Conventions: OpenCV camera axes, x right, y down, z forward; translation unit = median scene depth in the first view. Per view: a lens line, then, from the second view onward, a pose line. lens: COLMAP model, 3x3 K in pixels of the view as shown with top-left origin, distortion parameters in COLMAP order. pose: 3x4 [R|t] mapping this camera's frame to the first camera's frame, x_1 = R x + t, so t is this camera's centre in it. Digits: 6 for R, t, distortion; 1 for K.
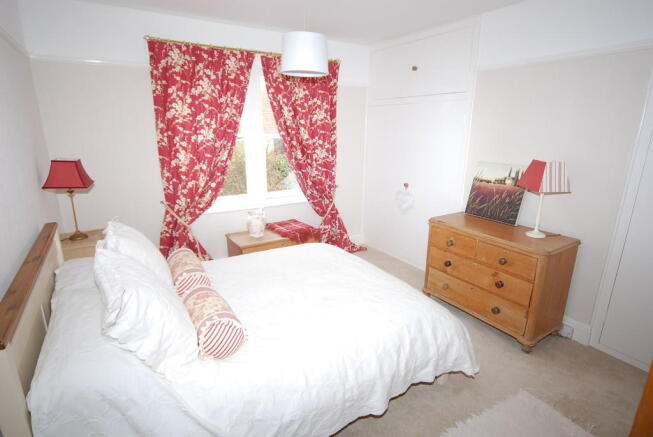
lens RADIAL K [[350.6, 0, 326.5], [0, 350.6, 218.5], [0, 0, 1]] dist [-0.002530, -0.000596]
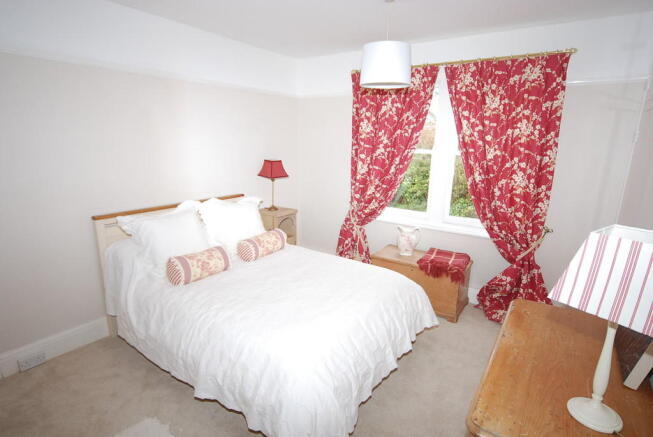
lens RADIAL K [[350.6, 0, 326.5], [0, 350.6, 218.5], [0, 0, 1]] dist [-0.002530, -0.000596]
pose [[0.401835, 0.201628, -0.893238, 0.594991], [-0.253630, 0.961801, 0.103005, -0.095804], [0.879887, 0.185161, 0.437624, 0.393288]]
